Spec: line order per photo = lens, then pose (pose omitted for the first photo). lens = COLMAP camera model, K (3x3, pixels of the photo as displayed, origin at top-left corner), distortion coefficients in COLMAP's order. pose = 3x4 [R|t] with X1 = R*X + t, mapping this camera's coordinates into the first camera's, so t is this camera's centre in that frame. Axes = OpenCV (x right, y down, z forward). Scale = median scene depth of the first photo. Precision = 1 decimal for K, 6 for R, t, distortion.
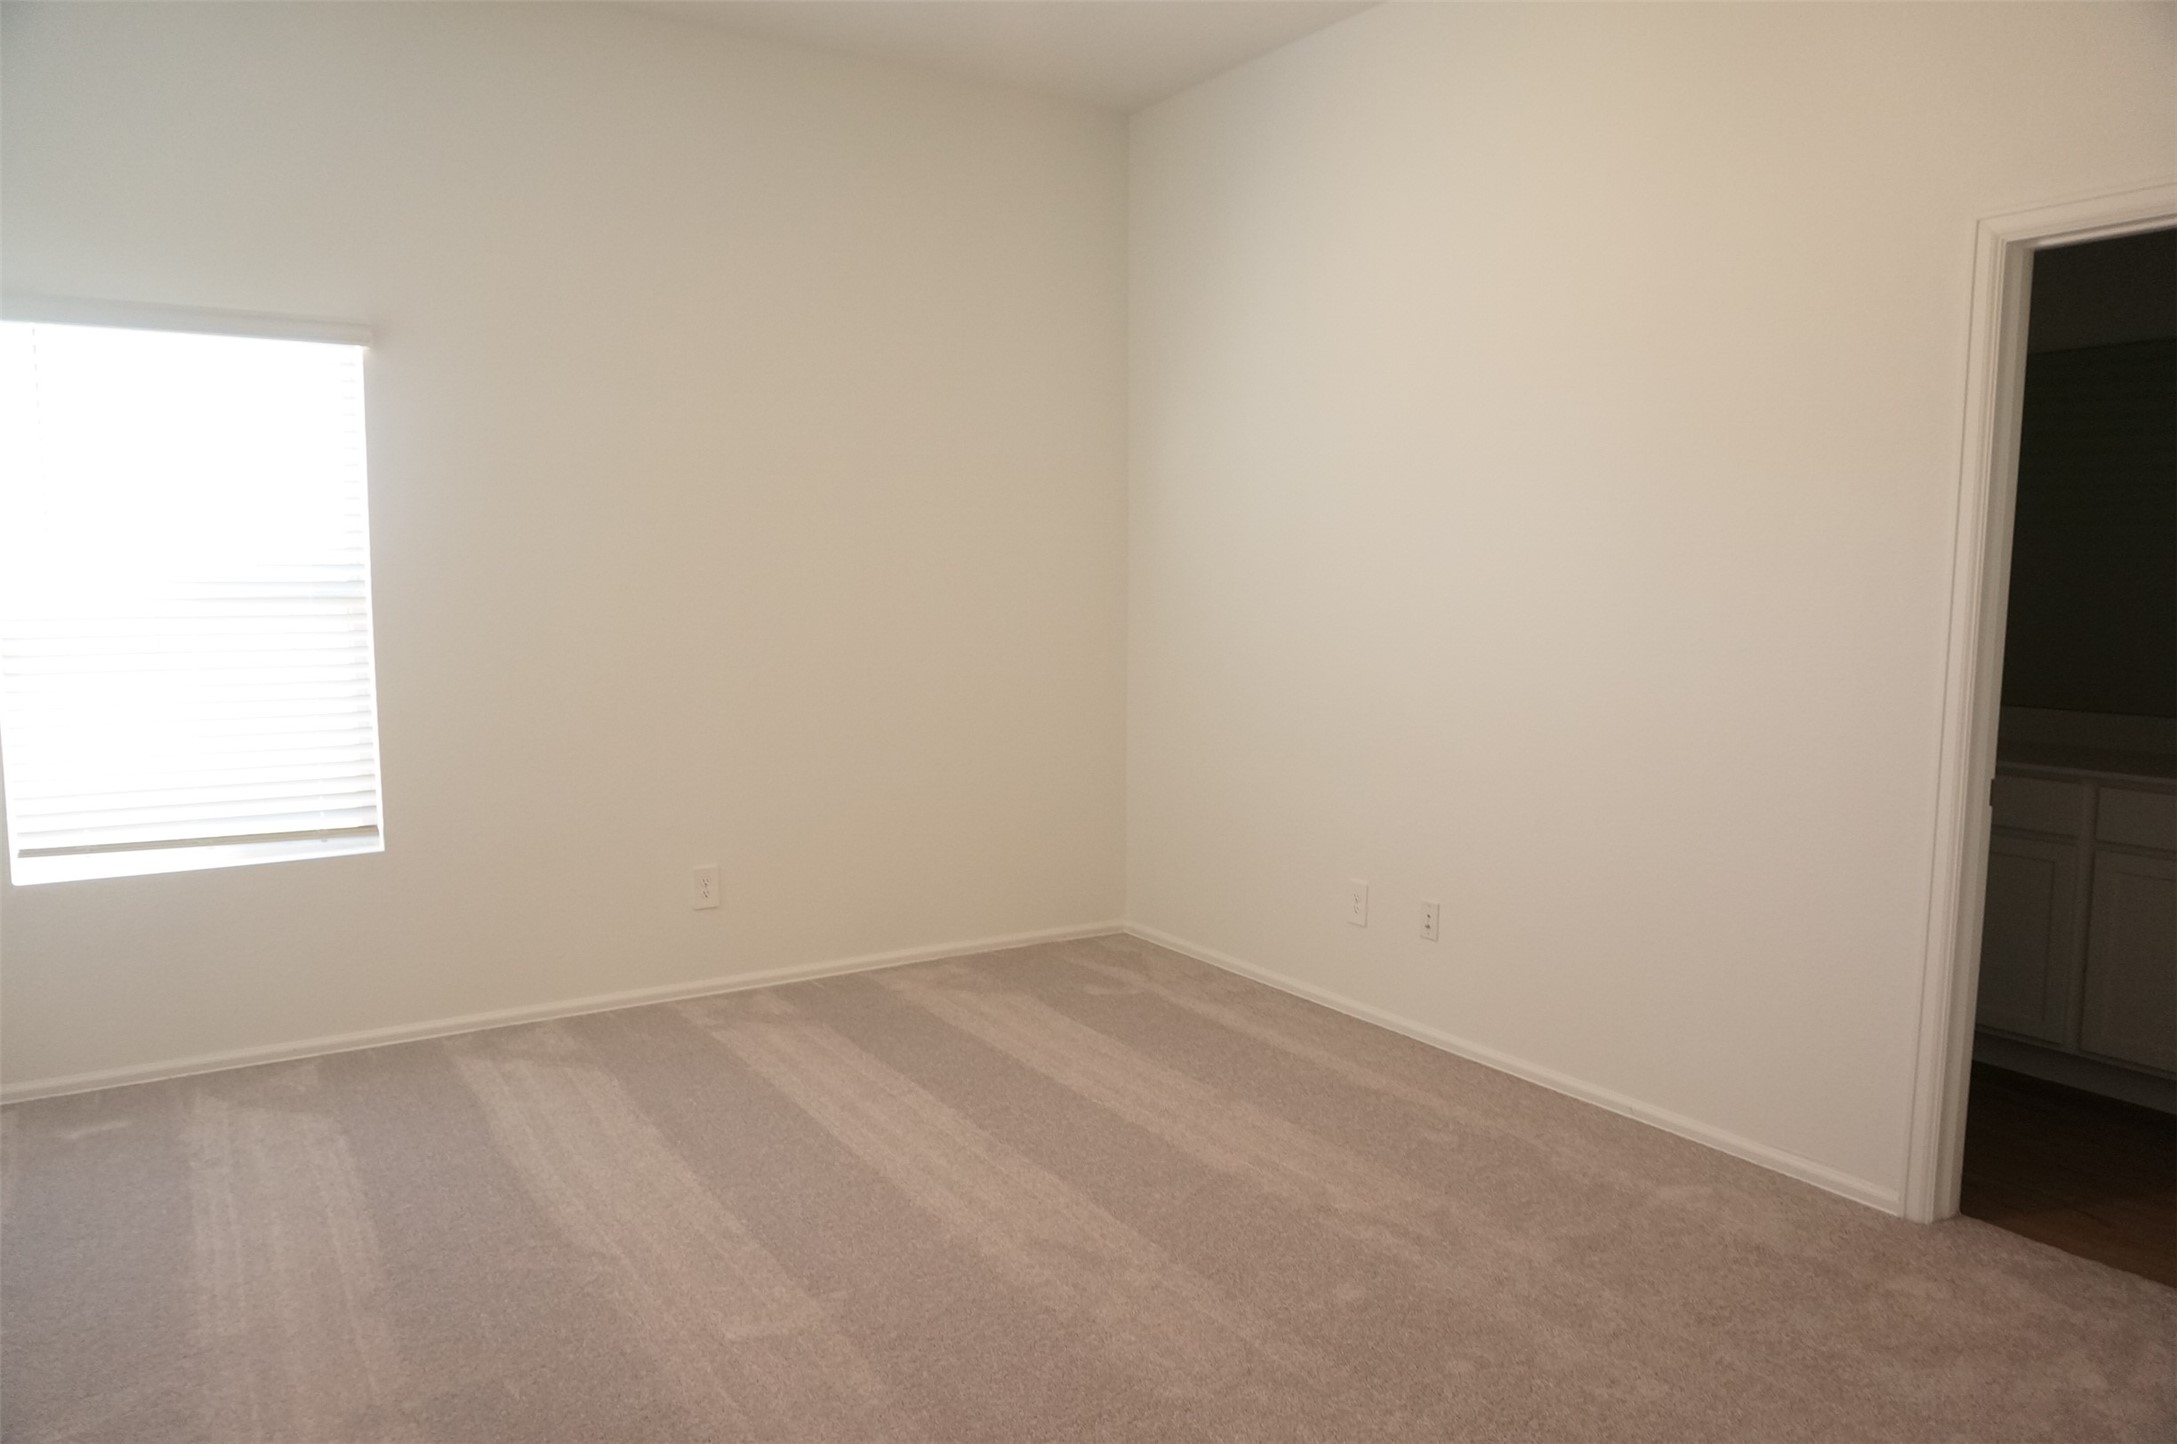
lens RADIAL K [[1453.6, 0, 1080.8], [0, 1453.6, 721.2], [0, 0, 1]] dist [-0.049171, 0.031515]
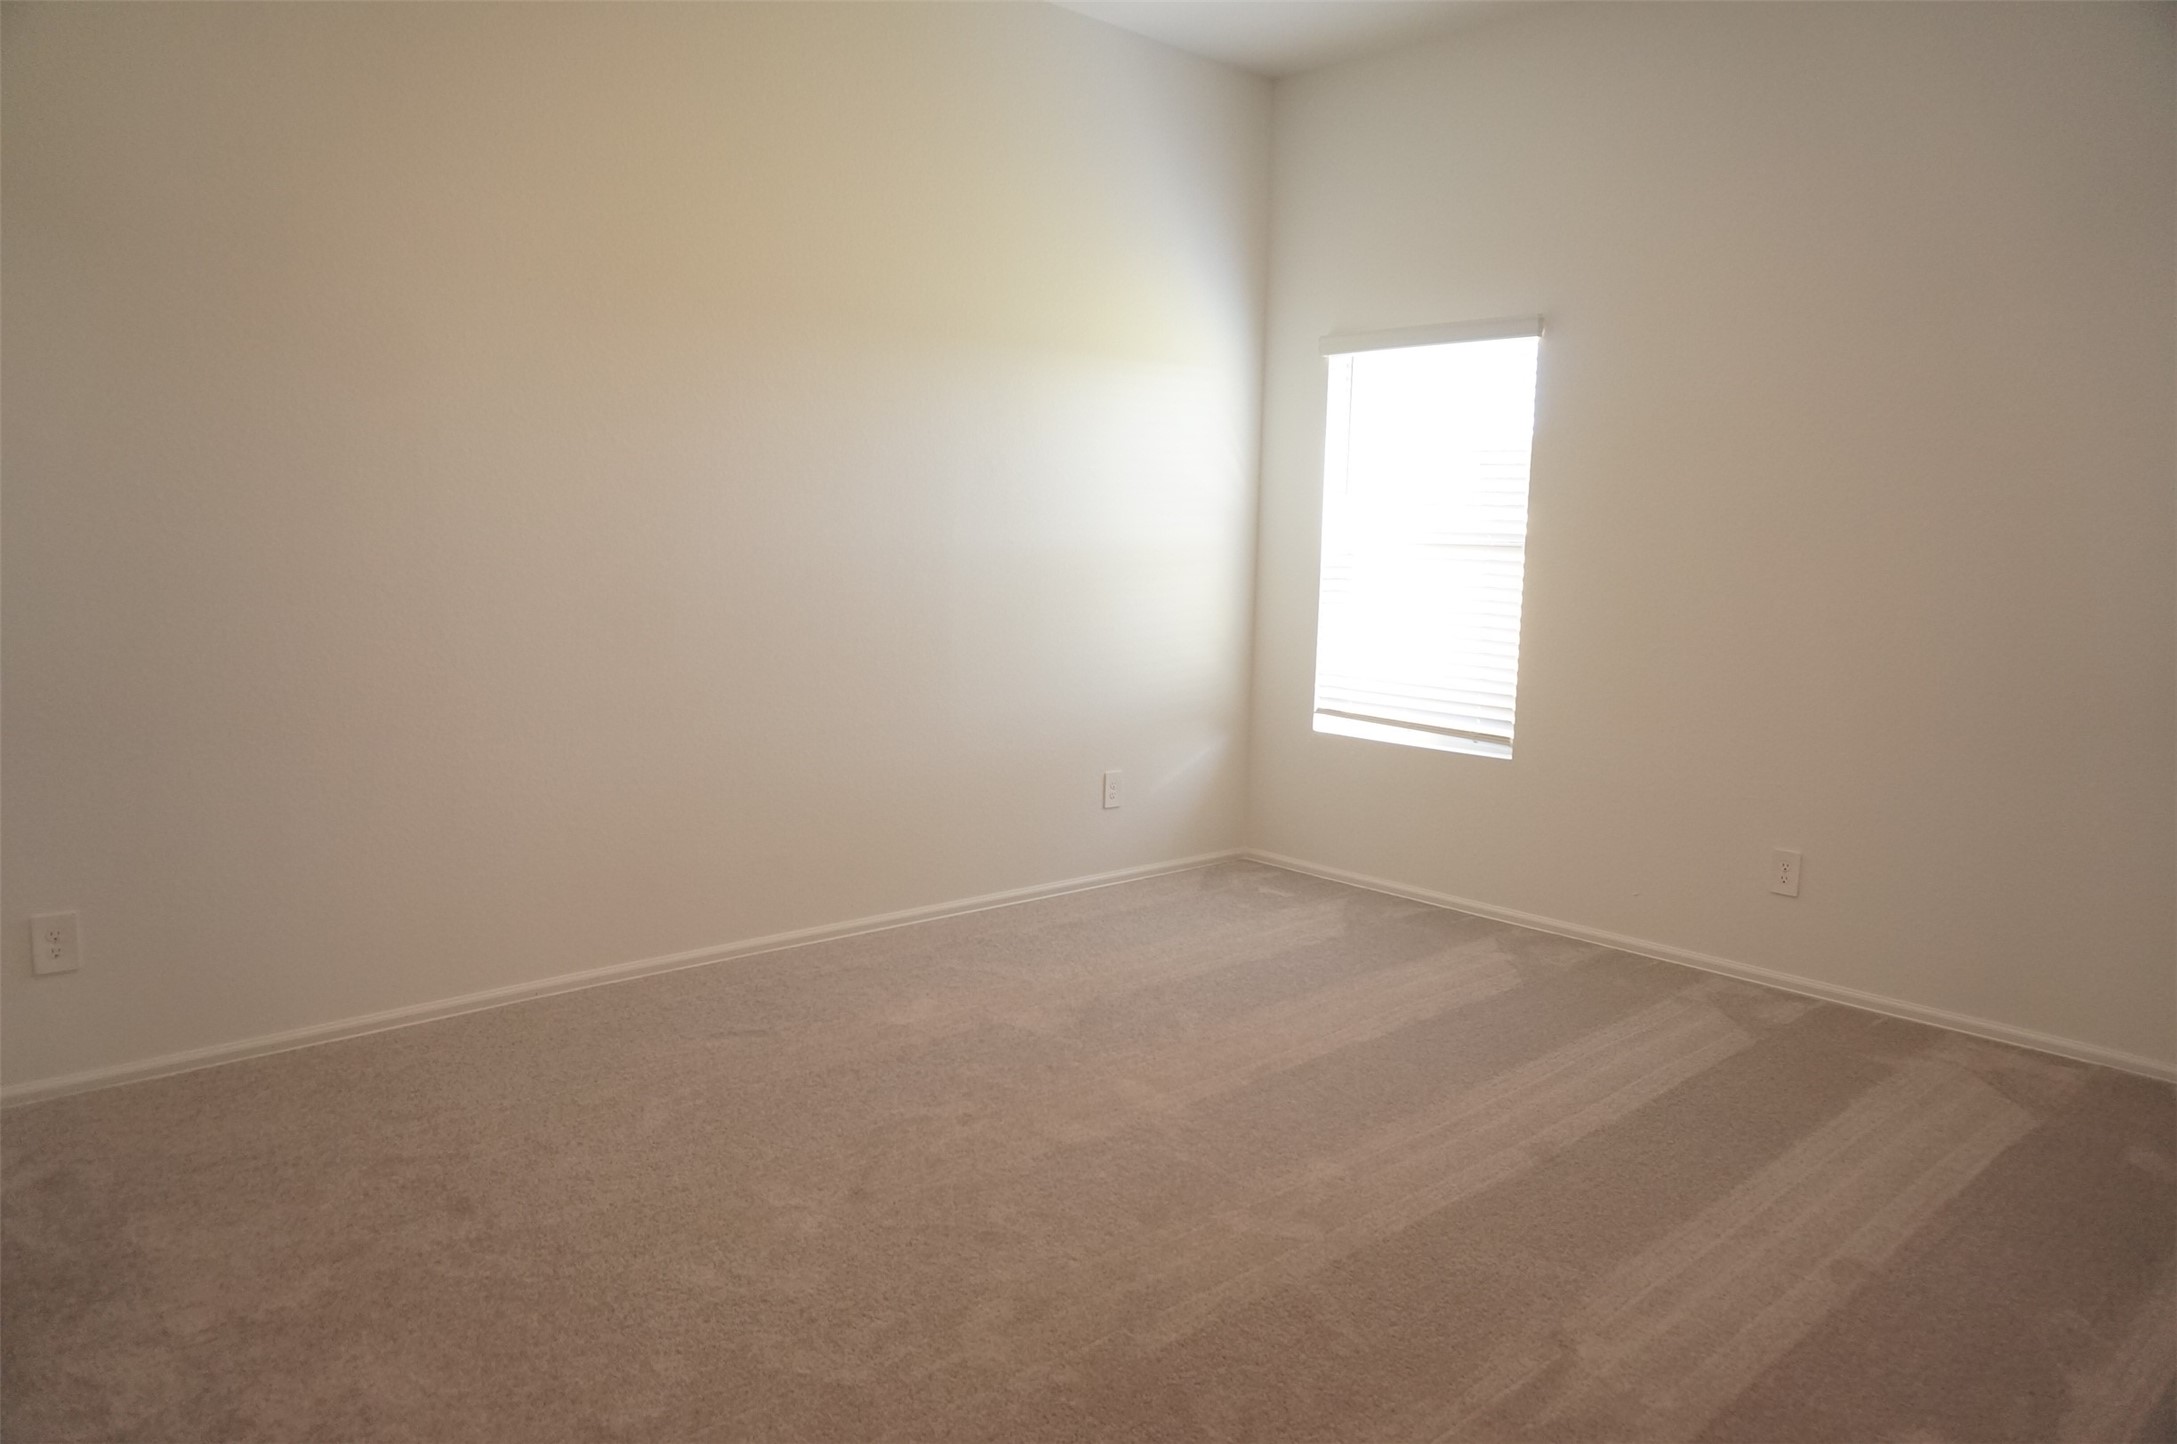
lens RADIAL K [[1453.6, 0, 1079.3], [0, 1453.6, 724.9], [0, 0, 1]] dist [-0.049171, 0.031515]
pose [[0.158521, 0.134209, -0.978192, 0.633436], [-0.123477, 0.985636, 0.115220, -0.032894], [0.979604, 0.102520, 0.172815, 0.438296]]
